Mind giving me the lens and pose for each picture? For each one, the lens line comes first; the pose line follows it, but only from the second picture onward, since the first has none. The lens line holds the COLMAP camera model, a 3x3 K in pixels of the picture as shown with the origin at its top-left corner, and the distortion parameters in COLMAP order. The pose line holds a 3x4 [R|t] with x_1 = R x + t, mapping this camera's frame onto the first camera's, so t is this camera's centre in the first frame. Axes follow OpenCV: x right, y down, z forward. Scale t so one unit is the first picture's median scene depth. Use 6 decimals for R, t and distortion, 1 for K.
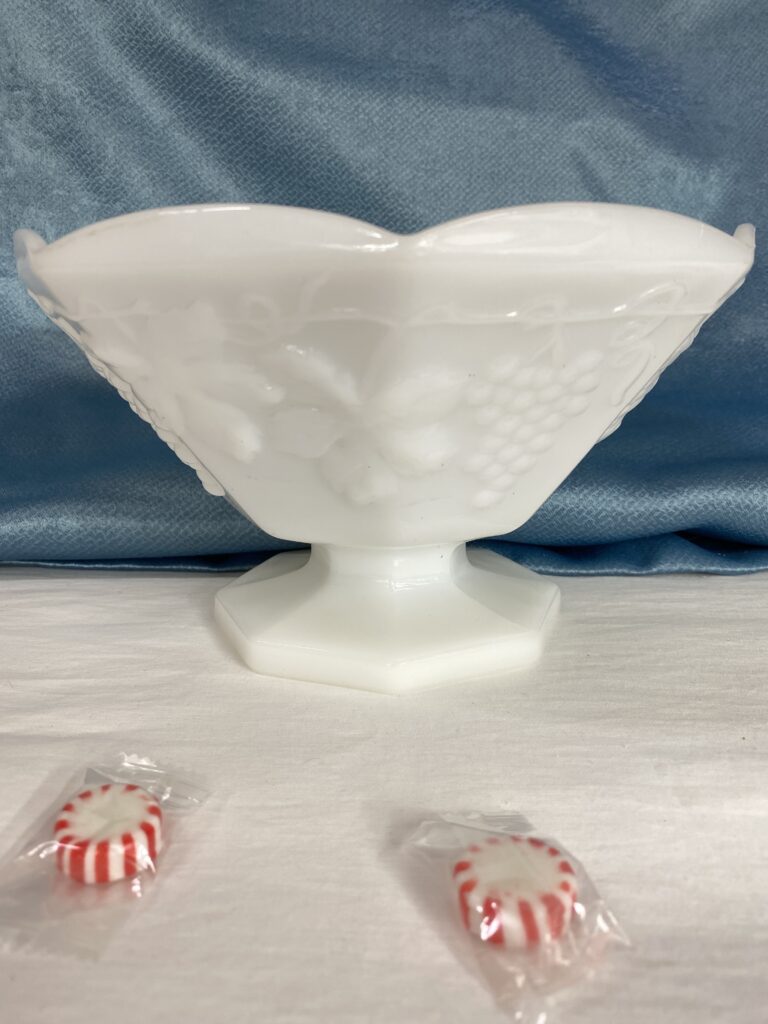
lens RADIAL K [[804.7, 0, 388.2], [0, 804.7, 508.0], [0, 0, 1]] dist [0.000698, 0.011094]
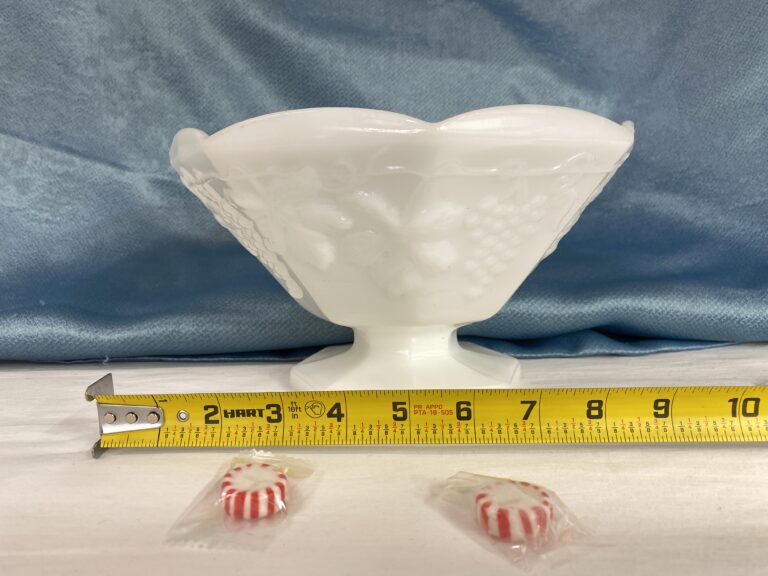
lens RADIAL K [[603.5, 0, 384.0], [0, 603.5, 288.0], [0, 0, 1]] dist [0.000698, 0.011094]
pose [[0.999572, -0.017916, 0.023124, -0.046560], [0.020337, 0.993823, -0.109098, 0.058863], [-0.021027, 0.109522, 0.993762, -0.093631]]
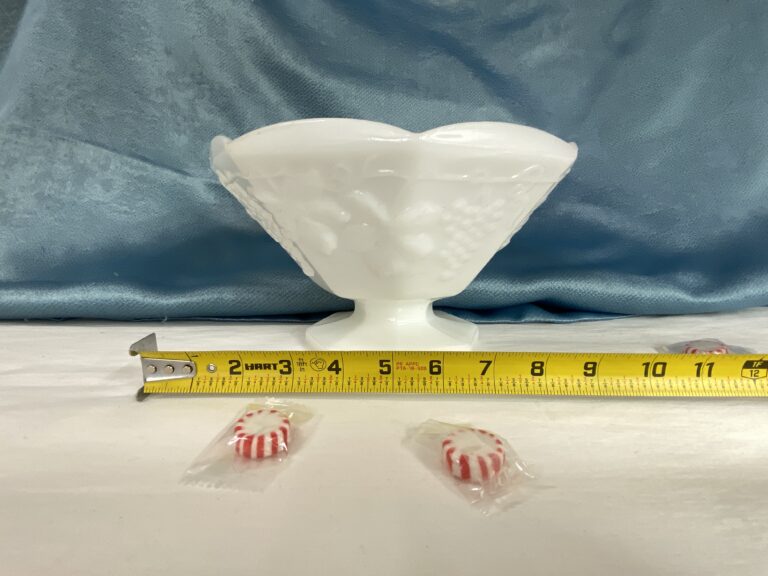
lens RADIAL K [[407.1, 0, 396.4], [0, 407.1, 288.8], [0, 0, 1]] dist [0.026129, -0.000815]
pose [[0.998781, 0.002738, 0.049277, -0.031019], [0.000223, 0.998199, -0.059991, 0.047836], [-0.049353, 0.059929, 0.996982, -0.007099]]
